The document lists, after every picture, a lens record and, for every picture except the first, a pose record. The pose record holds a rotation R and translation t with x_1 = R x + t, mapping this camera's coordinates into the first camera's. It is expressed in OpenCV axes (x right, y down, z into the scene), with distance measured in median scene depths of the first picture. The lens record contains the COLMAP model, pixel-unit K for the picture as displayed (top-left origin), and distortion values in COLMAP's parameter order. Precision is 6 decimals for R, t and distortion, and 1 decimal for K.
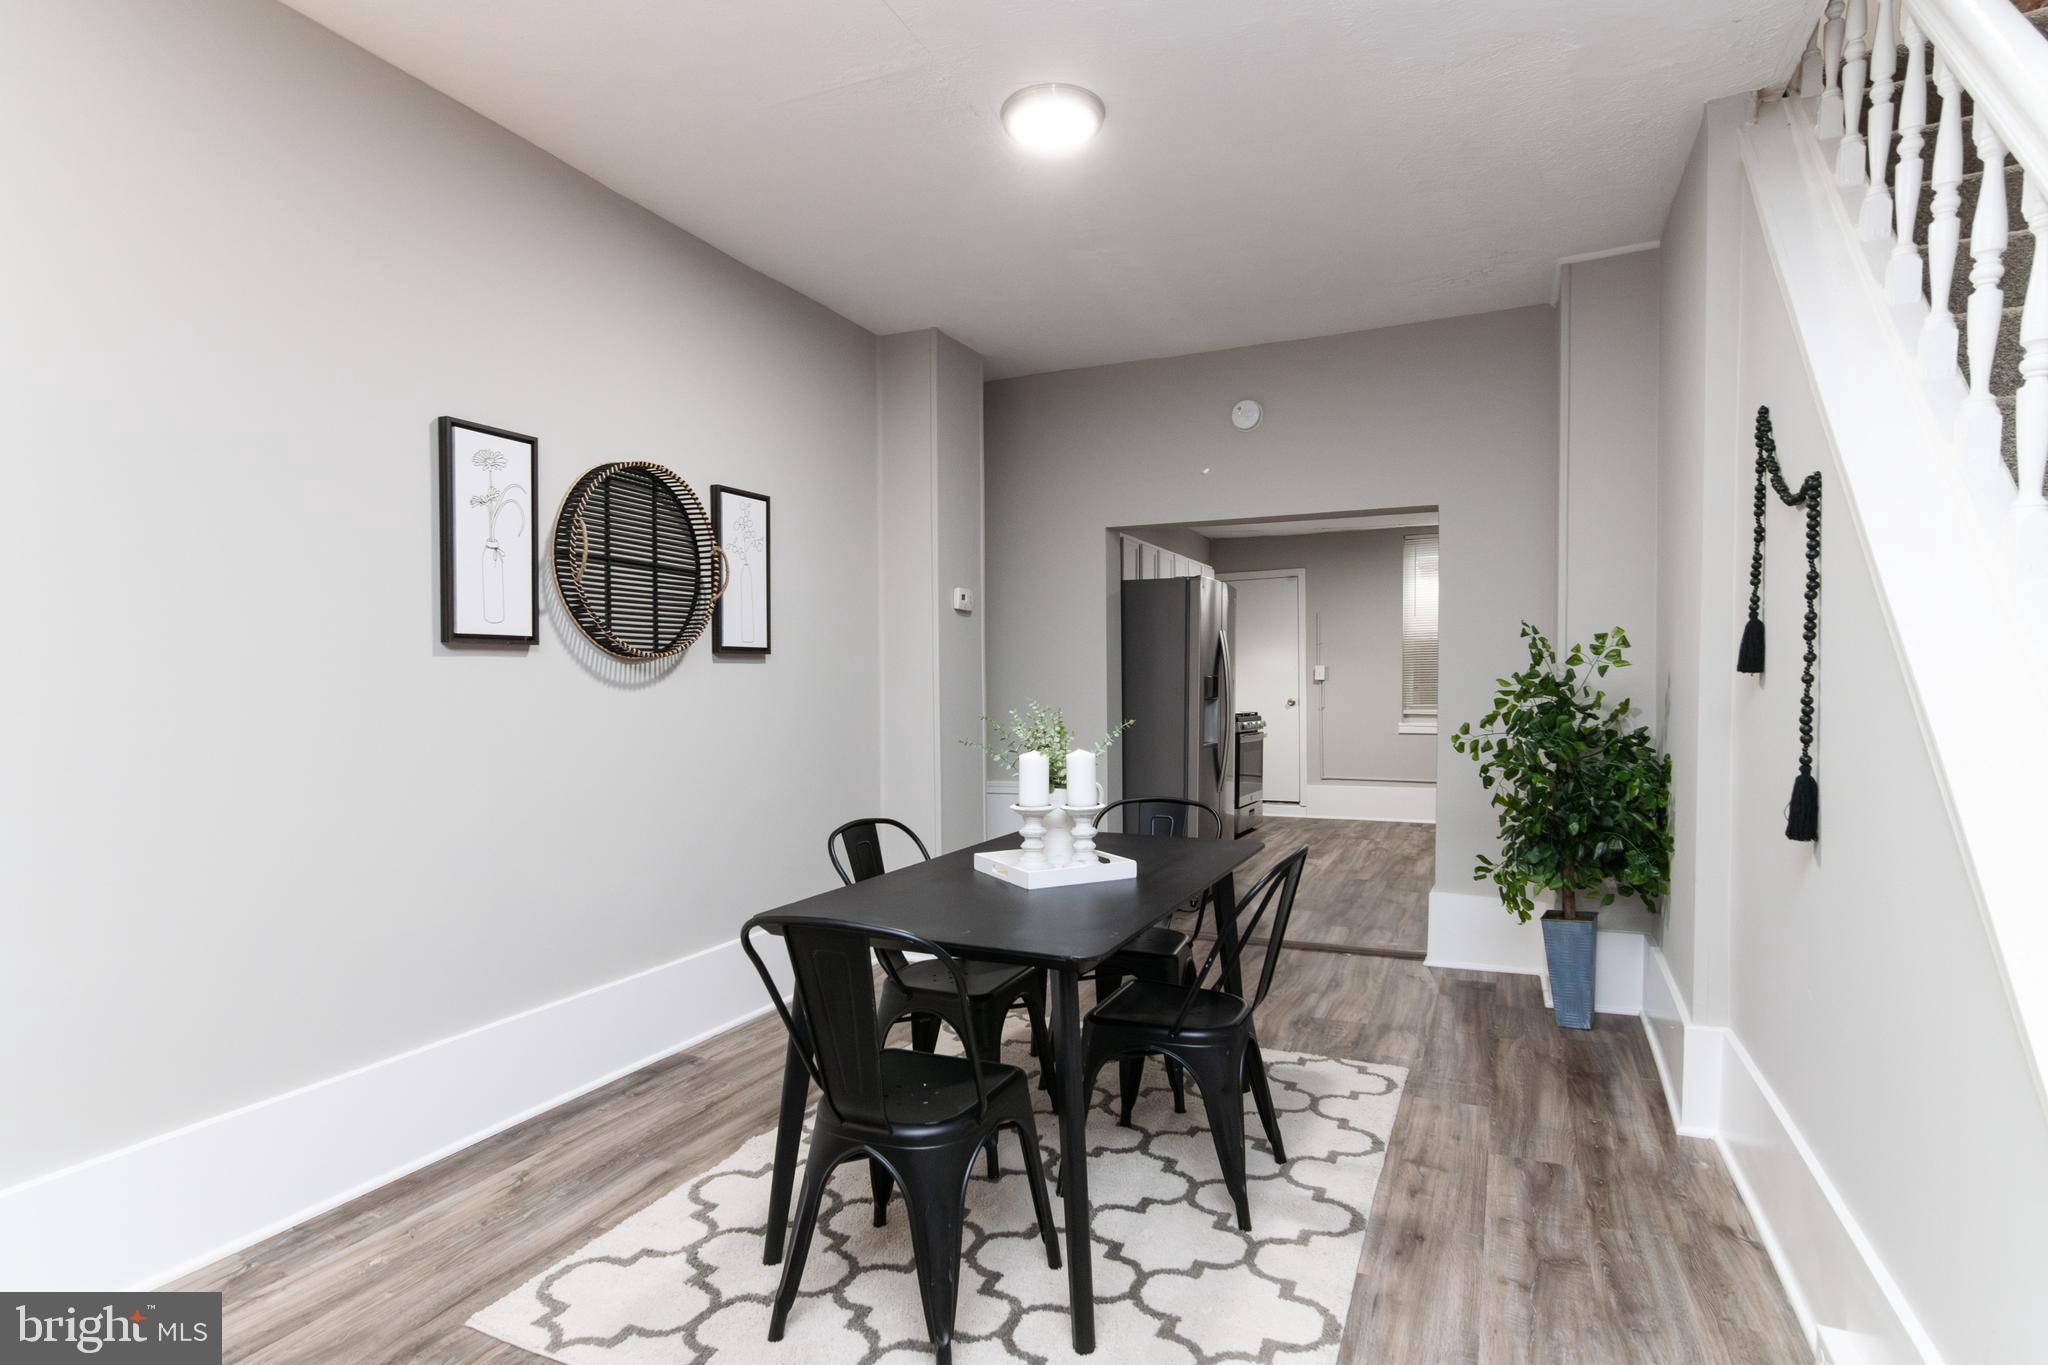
lens RADIAL K [[1052.2, 0, 1015.9], [0, 1052.2, 737.7], [0, 0, 1]] dist [-0.006081, 0.004495]
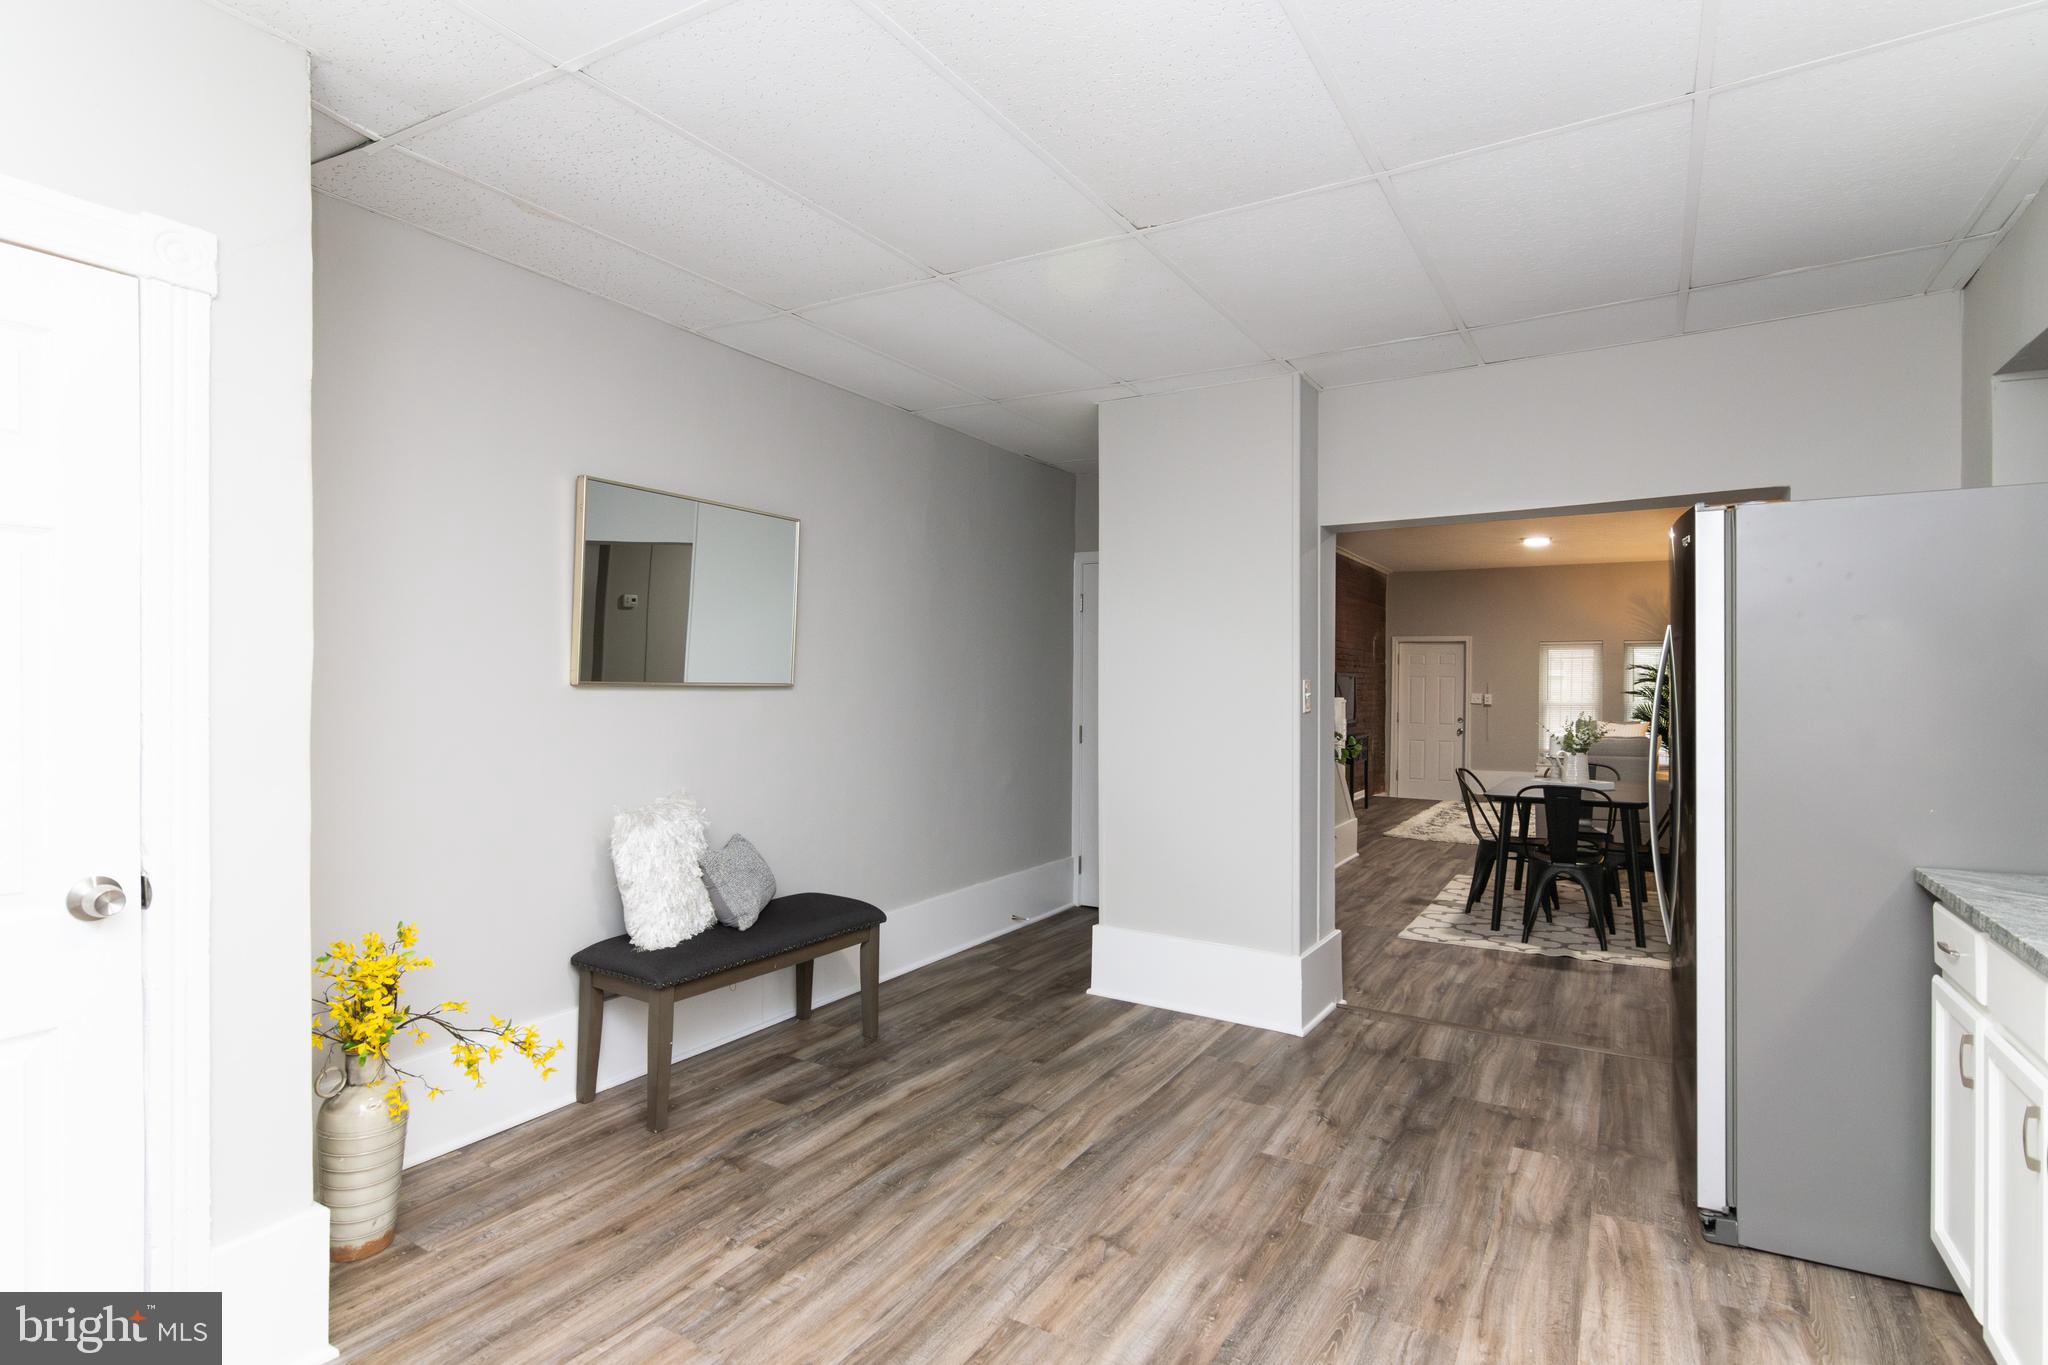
lens RADIAL K [[1052.2, 0, 1003.6], [0, 1052.2, 678.3], [0, 0, 1]] dist [-0.006081, 0.004495]
pose [[-0.994087, 0.004623, 0.108488, 0.787675], [0.009935, 0.998775, 0.048480, -0.181061], [-0.108131, 0.049271, -0.992915, 2.625673]]
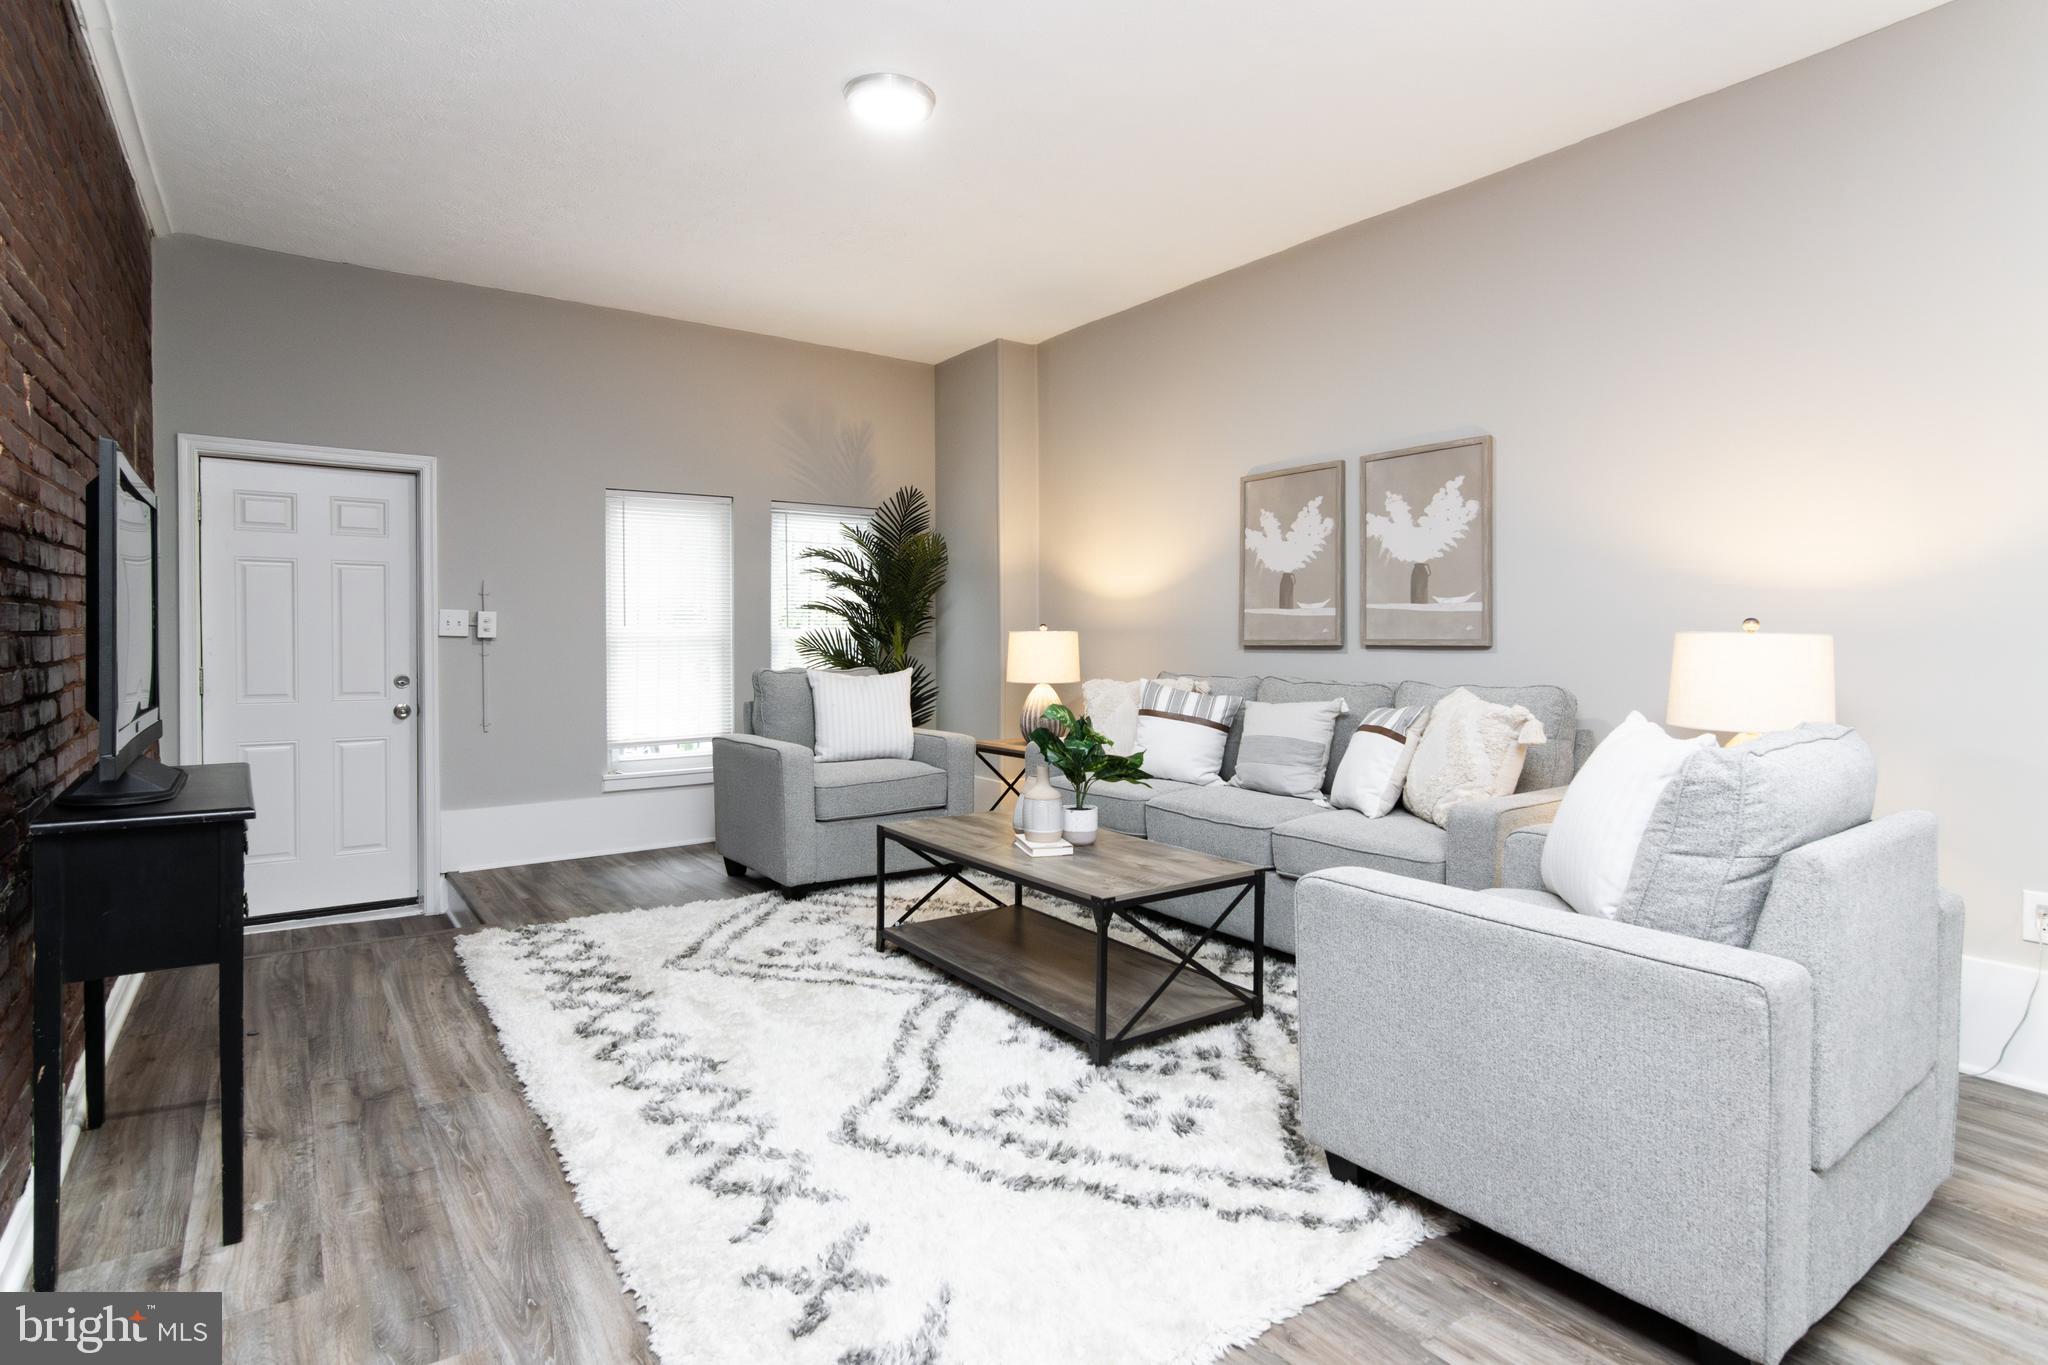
lens RADIAL K [[1052.2, 0, 1025.1], [0, 1052.2, 673.3], [0, 0, 1]] dist [-0.006081, 0.004495]
pose [[-0.495373, 0.045320, -0.867498, 0.372290], [-0.043428, 0.996097, 0.076838, 0.016153], [0.867594, 0.075737, -0.491471, 0.084657]]
